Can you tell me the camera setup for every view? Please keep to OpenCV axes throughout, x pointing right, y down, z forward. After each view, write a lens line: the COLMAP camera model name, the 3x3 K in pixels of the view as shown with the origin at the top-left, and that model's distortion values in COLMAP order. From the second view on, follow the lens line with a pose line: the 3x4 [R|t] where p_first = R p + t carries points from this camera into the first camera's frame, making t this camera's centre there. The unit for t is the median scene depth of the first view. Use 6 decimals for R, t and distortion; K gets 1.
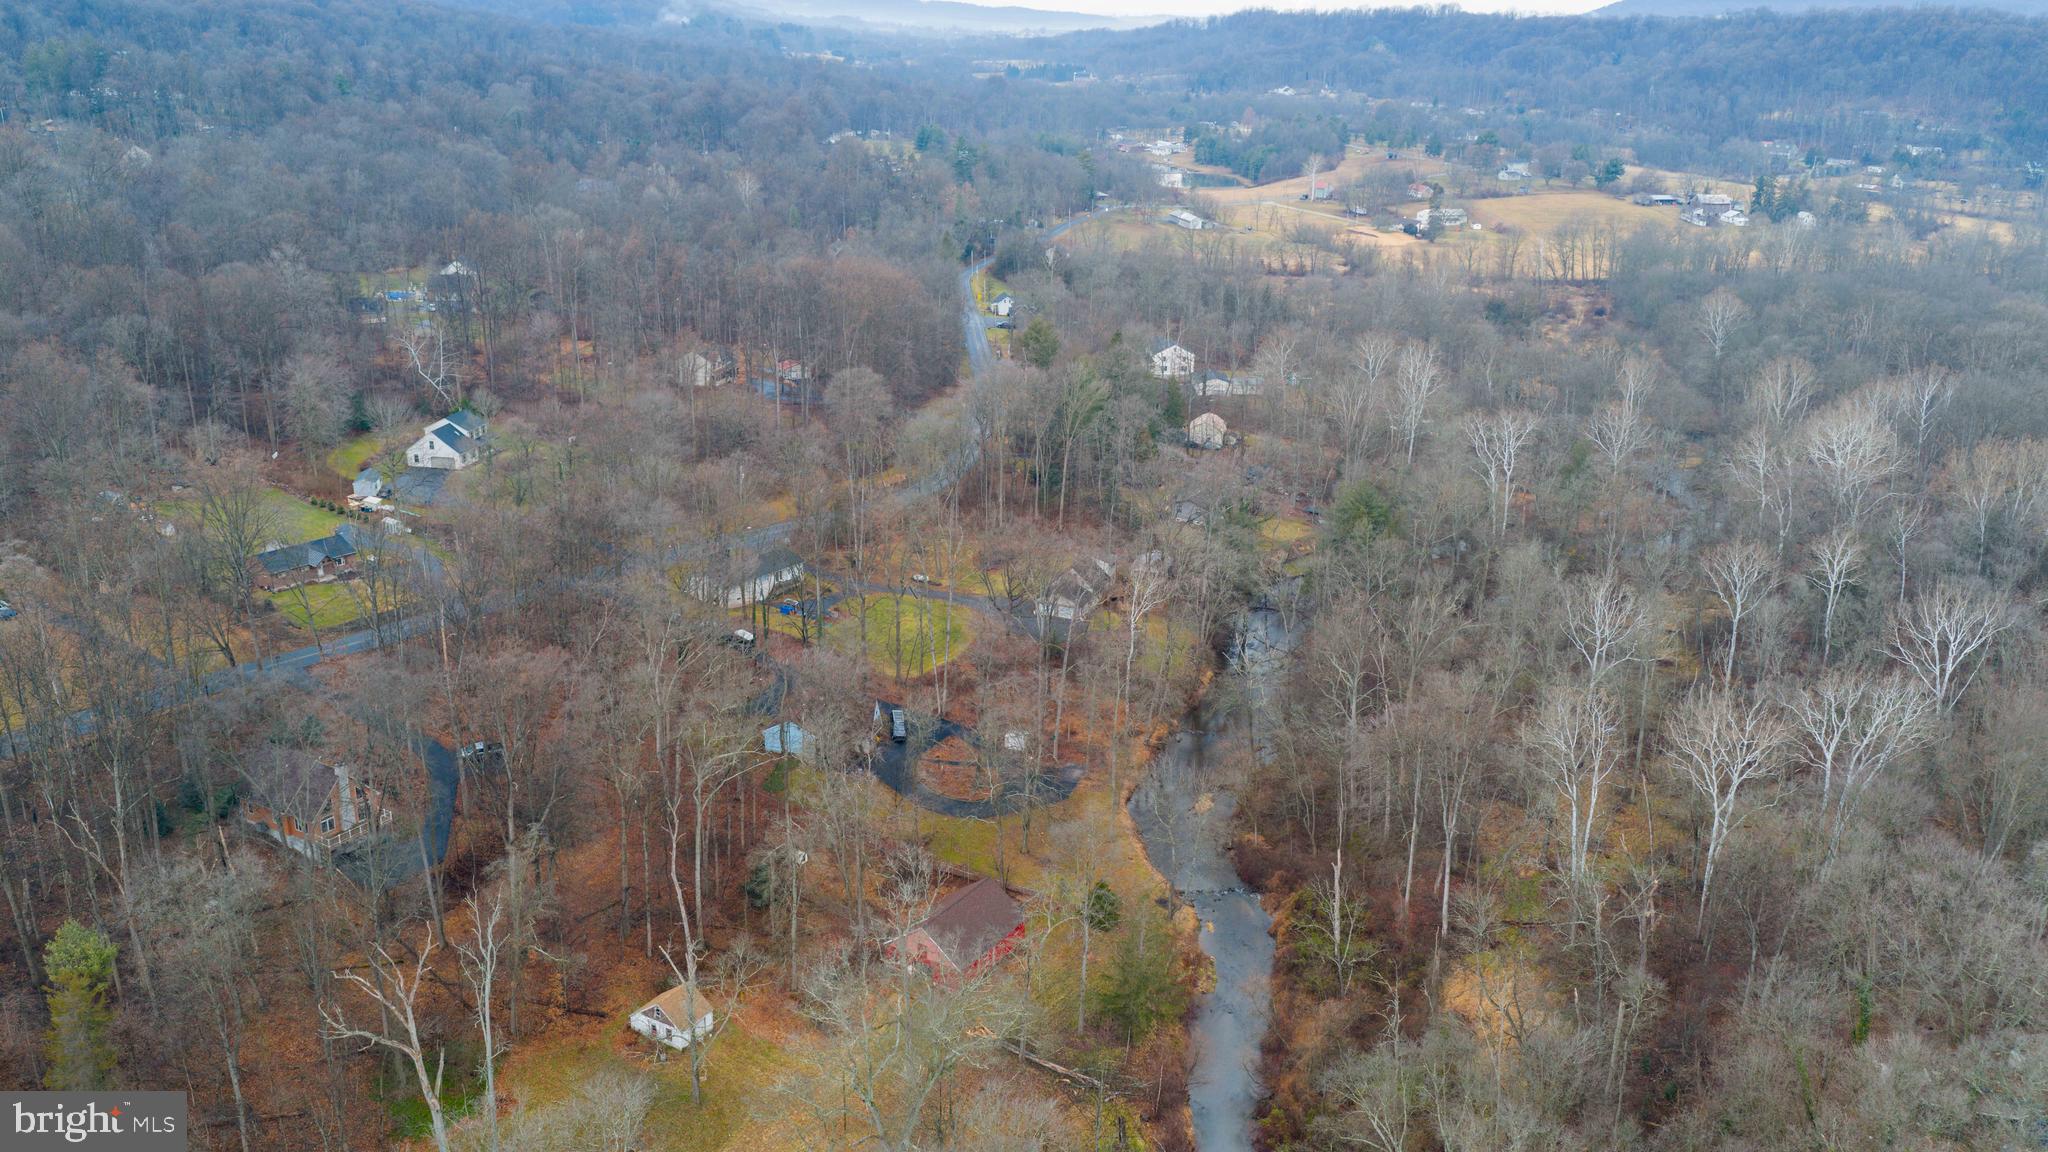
lens RADIAL K [[1672.7, 0, 1024.0], [0, 1672.7, 576.0], [0, 0, 1]] dist [0.013258, -0.007634]
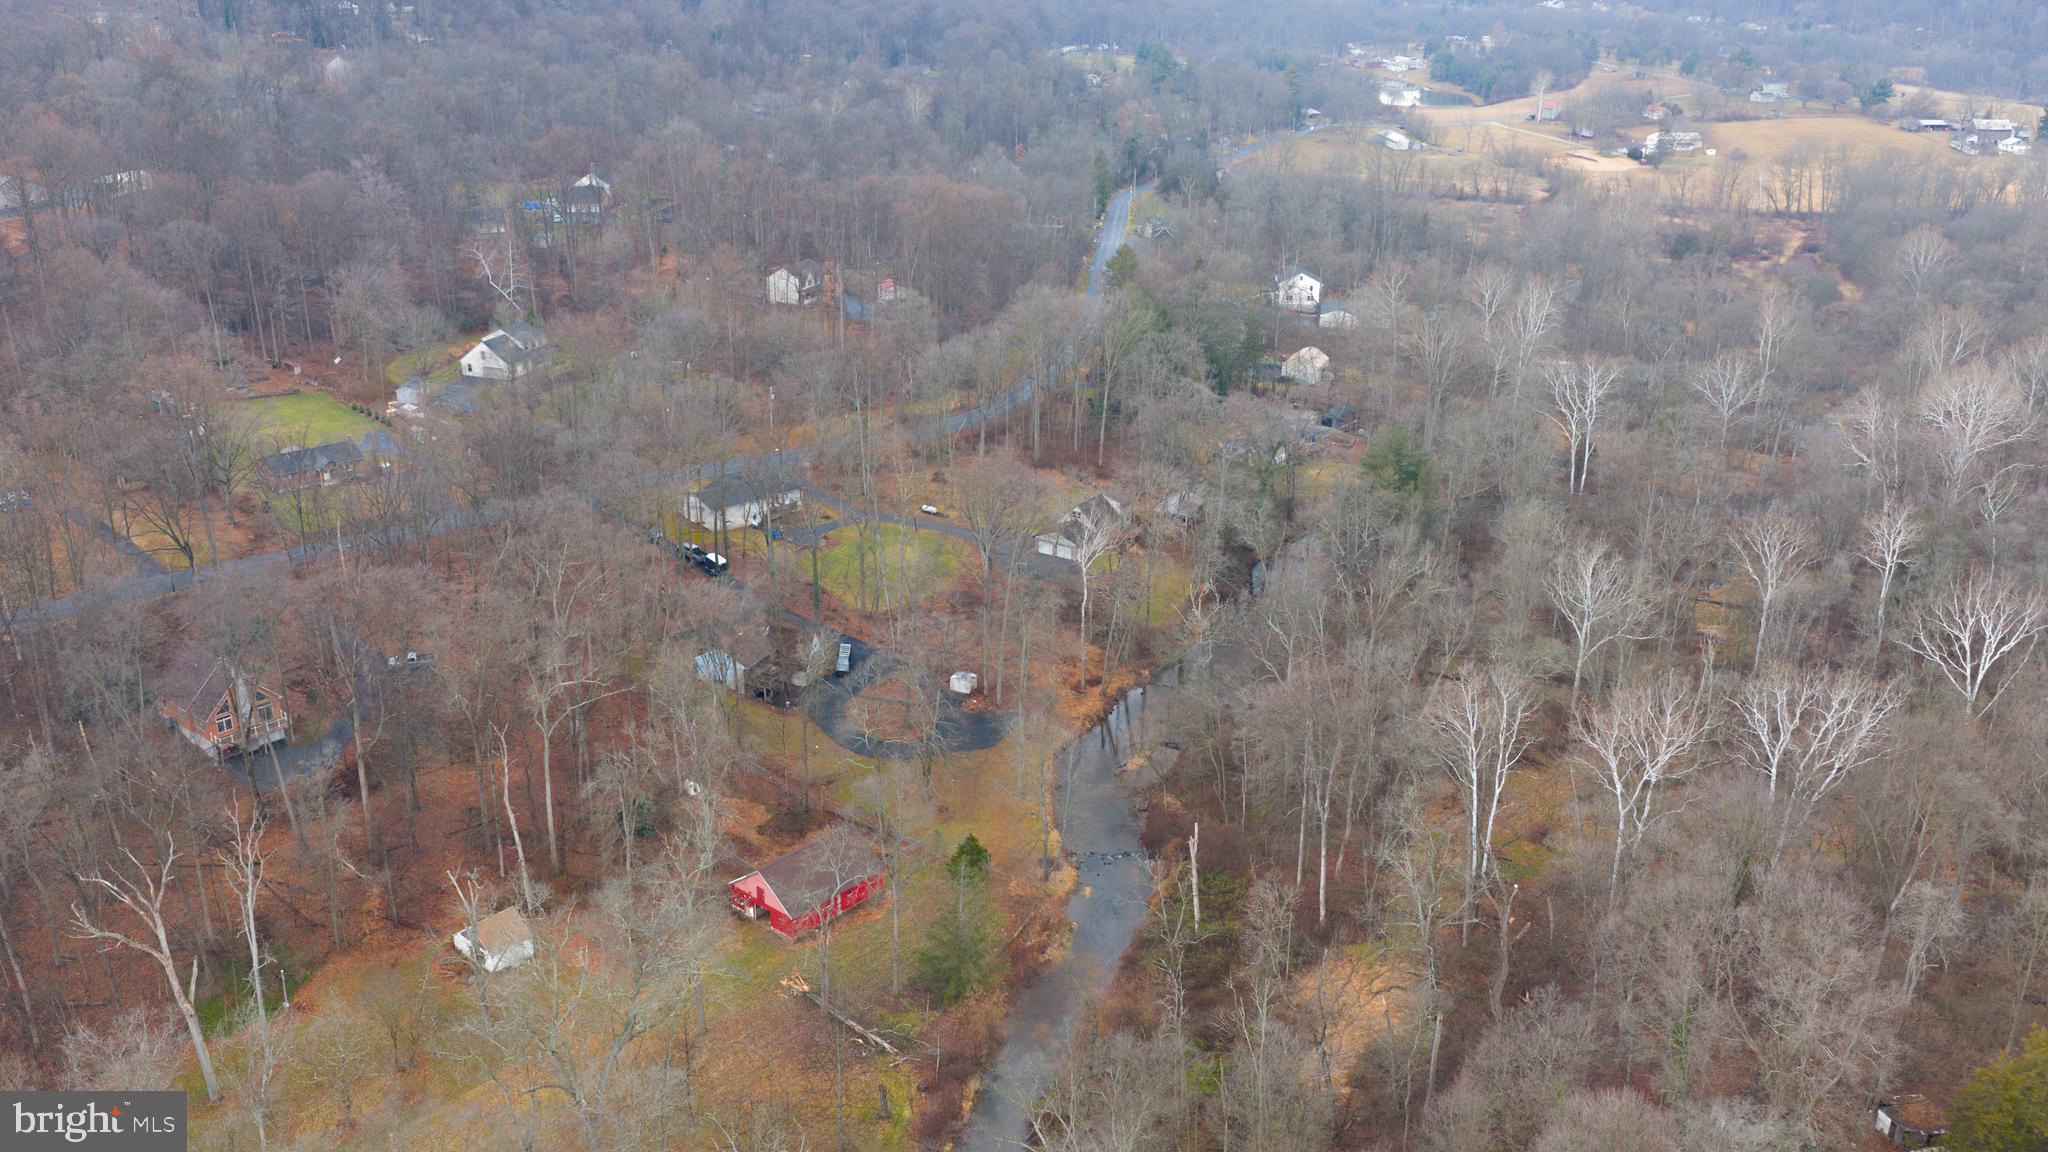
lens RADIAL K [[1669.8, 0, 1024.0], [0, 1669.8, 576.0], [0, 0, 1]] dist [-0.005092, 0.016818]
pose [[0.986468, 0.053556, -0.154958, 0.049167], [-0.045980, 0.997584, 0.052075, -0.004196], [0.157372, -0.044245, 0.986548, 0.014186]]
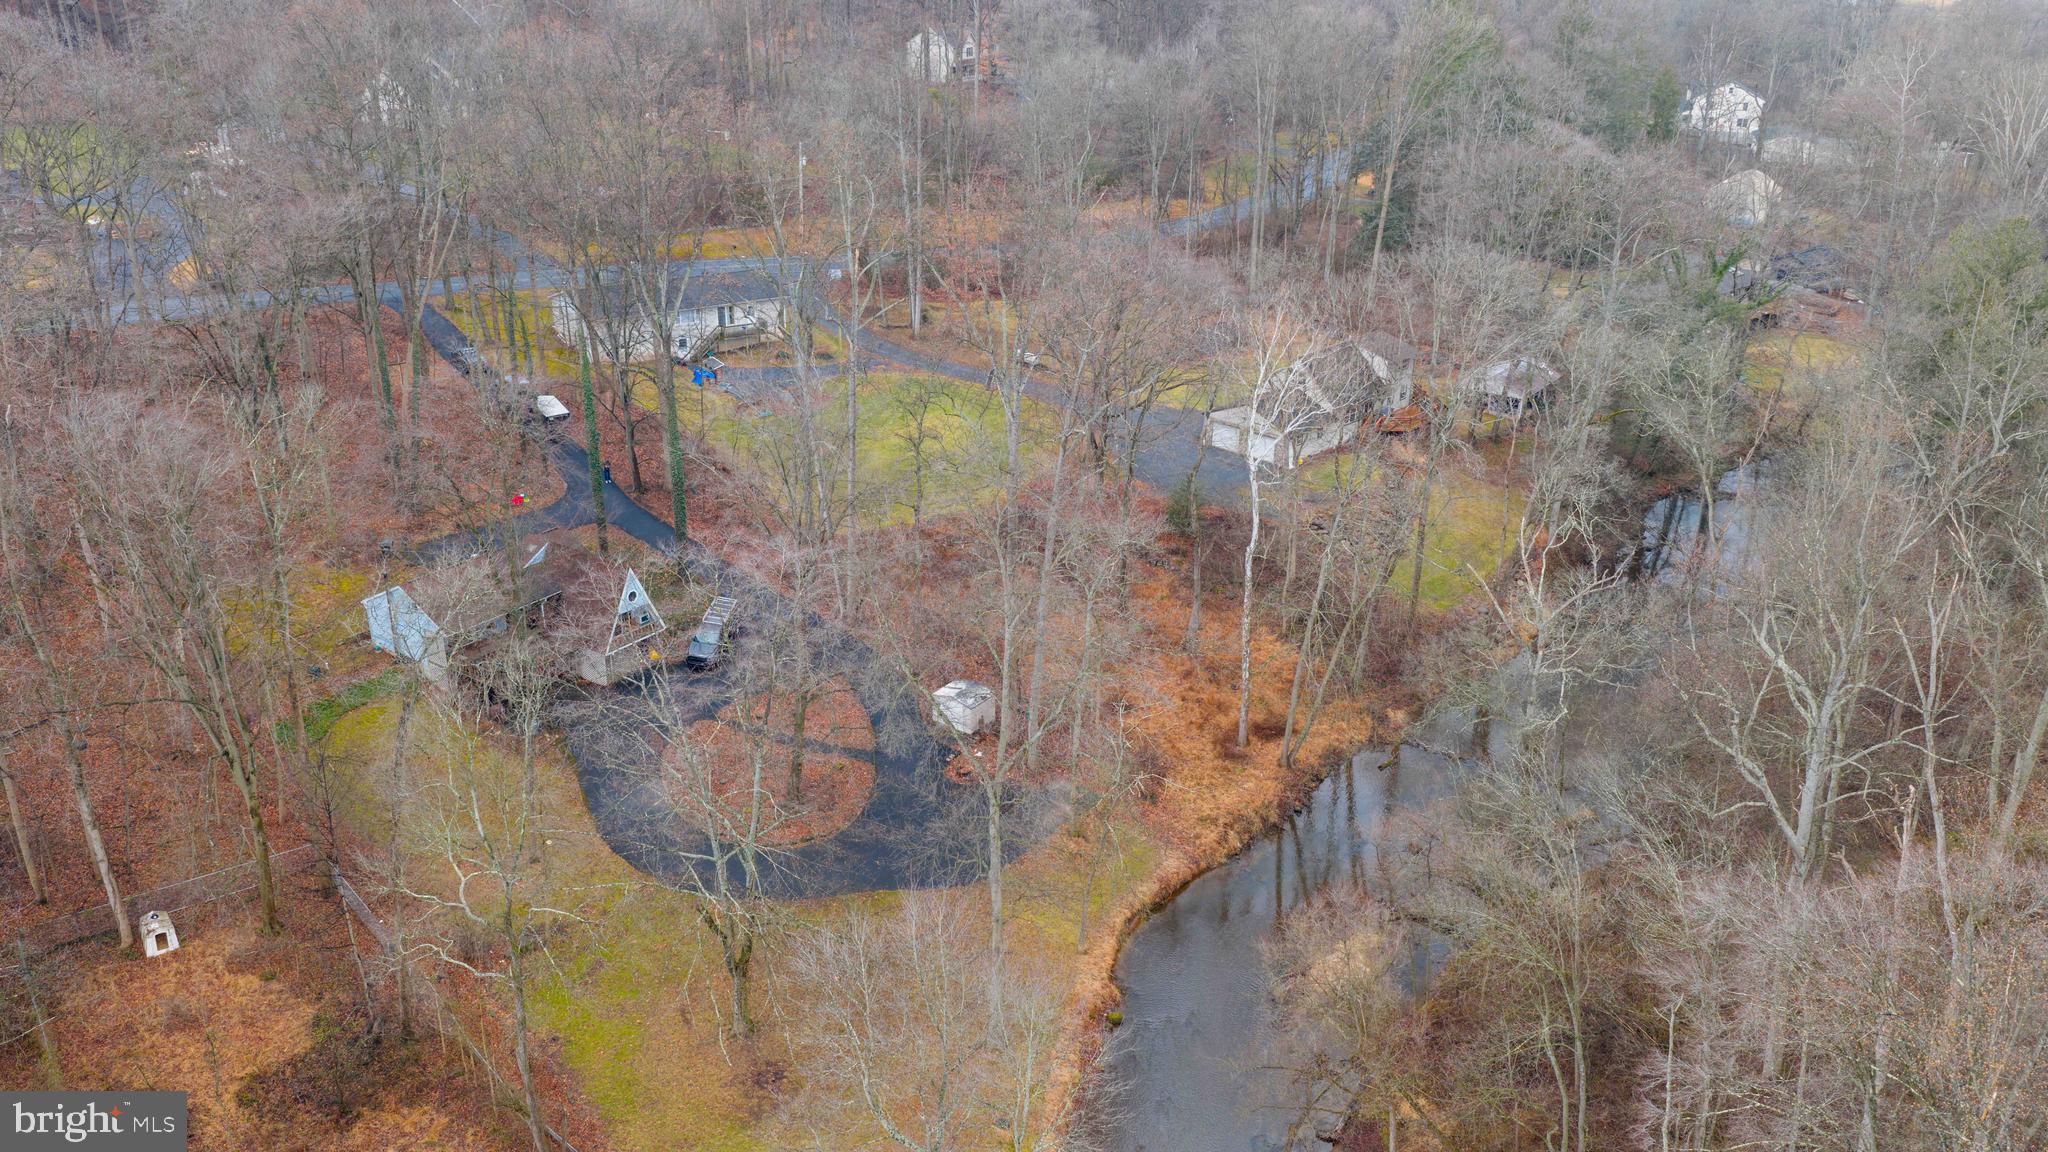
lens RADIAL K [[1658.7, 0, 1024.0], [0, 1658.7, 576.0], [0, 0, 1]] dist [0.012112, -0.005245]
pose [[0.933111, 0.134487, -0.333493, 0.040591], [-0.107184, 0.989293, 0.099050, 0.006151], [0.343244, -0.056679, 0.937535, 0.168705]]
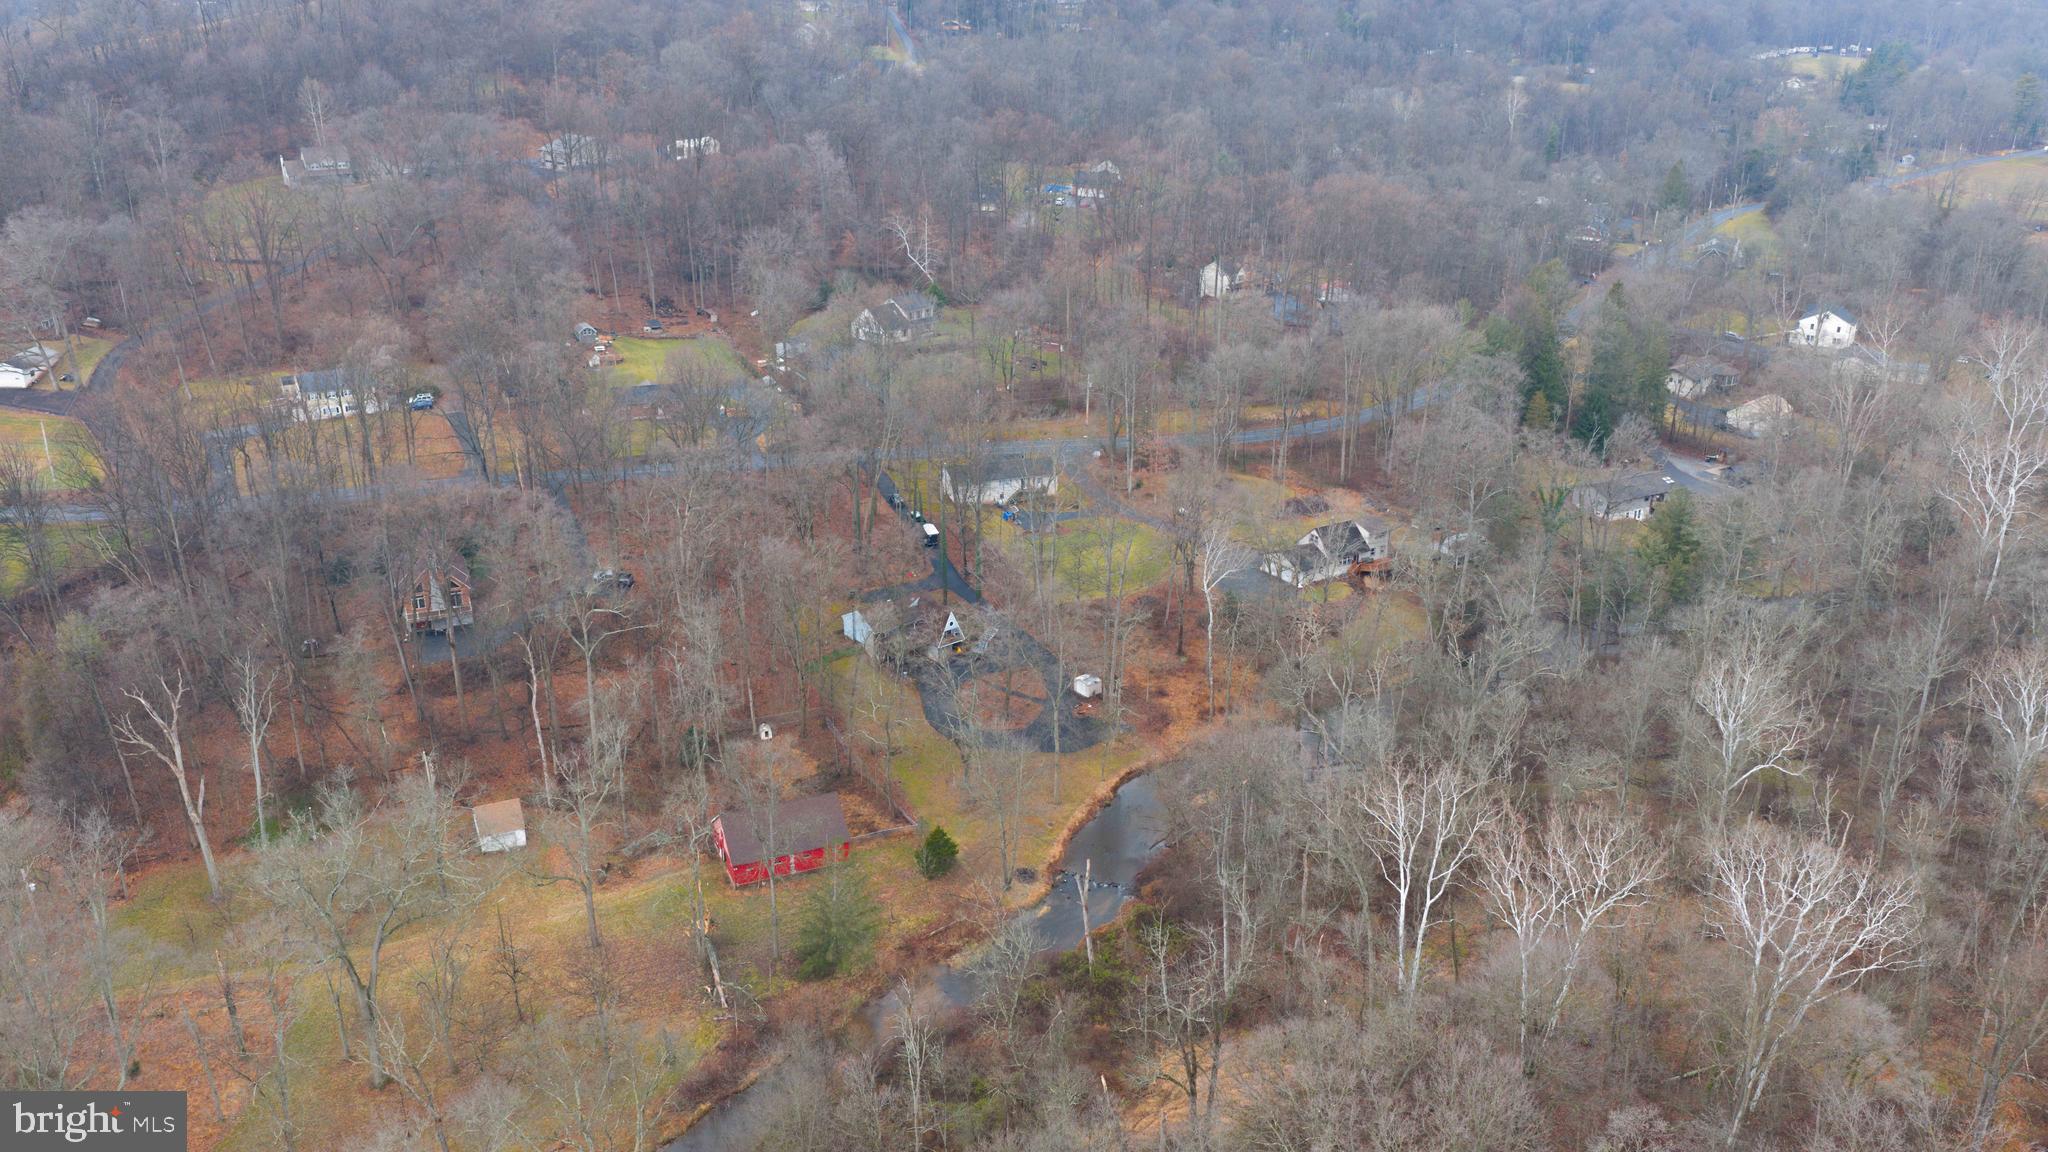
lens RADIAL K [[1658.7, 0, 1024.0], [0, 1658.7, 576.0], [0, 0, 1]] dist [0.012112, -0.005245]
pose [[0.811825, 0.195812, -0.550089, 0.131420], [-0.167014, 0.980604, 0.102580, -0.014928], [0.559506, 0.008595, 0.828782, 0.053046]]
